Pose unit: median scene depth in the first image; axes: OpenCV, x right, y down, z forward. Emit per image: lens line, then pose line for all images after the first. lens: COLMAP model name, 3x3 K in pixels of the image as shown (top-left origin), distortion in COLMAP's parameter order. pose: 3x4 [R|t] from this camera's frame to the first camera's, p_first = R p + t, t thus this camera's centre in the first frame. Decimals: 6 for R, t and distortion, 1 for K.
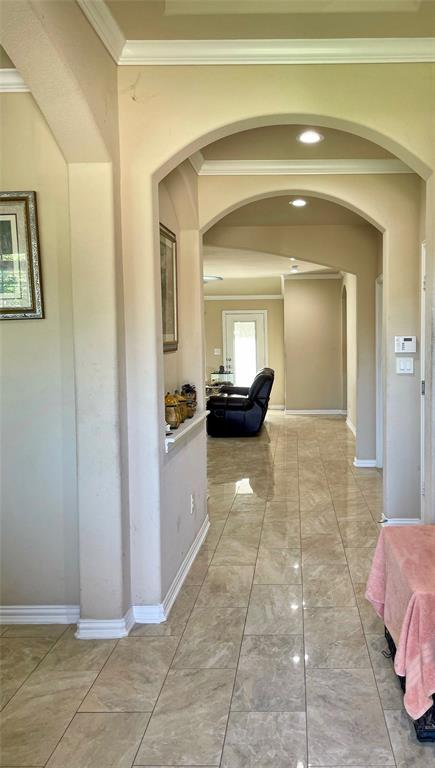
lens RADIAL K [[594.1, 0, 292.8], [0, 594.1, 383.9], [0, 0, 1]] dist [-0.000185, -0.000039]
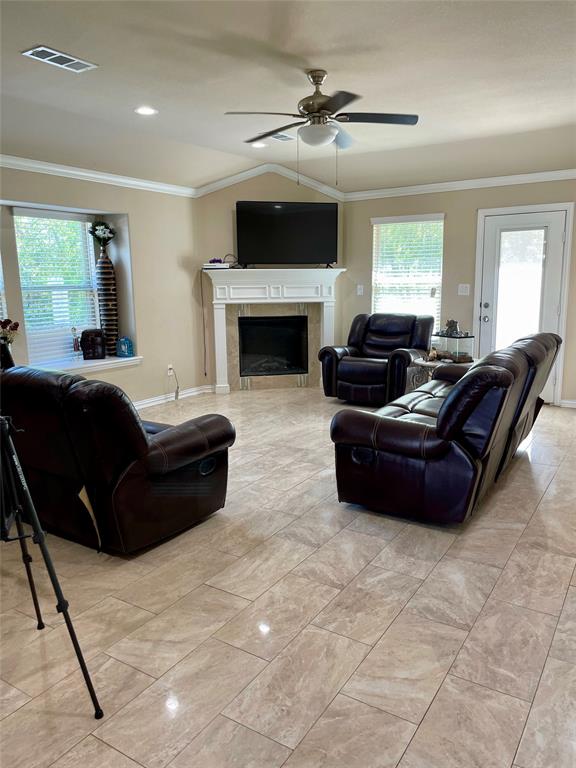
lens RADIAL K [[591.9, 0, 288.0], [0, 591.9, 384.0], [0, 0, 1]] dist [0.107319, -0.160306]
pose [[0.850388, 0.093647, -0.517755, 0.027705], [-0.032051, 0.991426, 0.126678, -0.037440], [0.525179, -0.091131, 0.846098, 0.506949]]
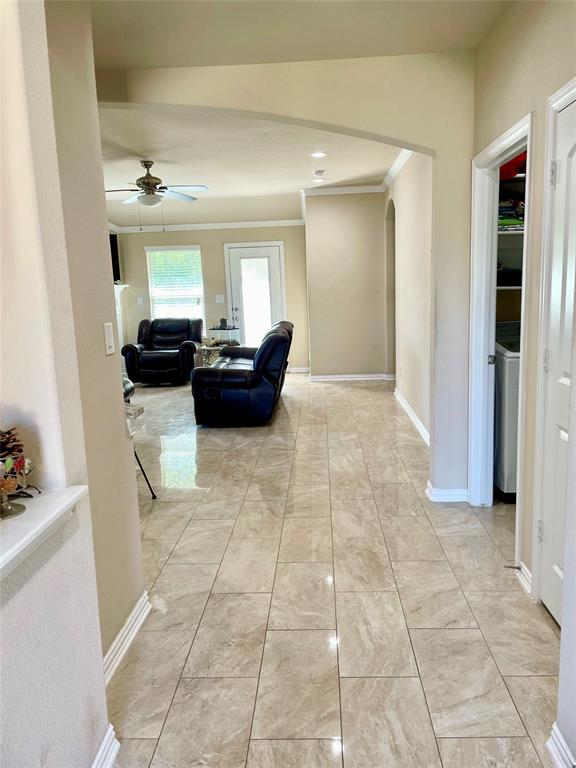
lens RADIAL K [[591.9, 0, 288.0], [0, 591.9, 384.0], [0, 0, 1]] dist [0.107319, -0.160306]
pose [[0.998278, -0.018081, -0.055807, 0.001142], [0.023440, 0.995015, 0.096927, -0.019579], [0.053777, -0.098069, 0.993726, 0.262395]]
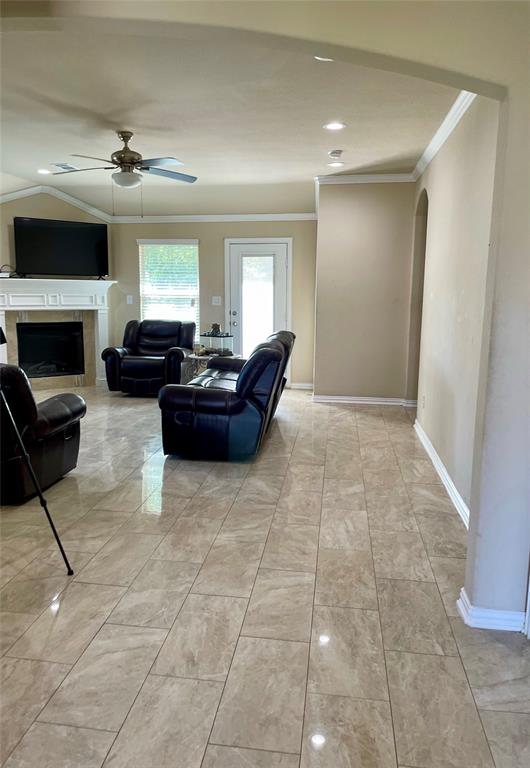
lens RADIAL K [[591.8, 0, 243.1], [0, 591.8, 380.8], [0, 0, 1]] dist [0.118824, -0.160664]
pose [[0.987221, 0.039241, -0.154453, 0.011324], [-0.025639, 0.995694, 0.089090, -0.027735], [0.157284, -0.083992, 0.983975, 0.372668]]
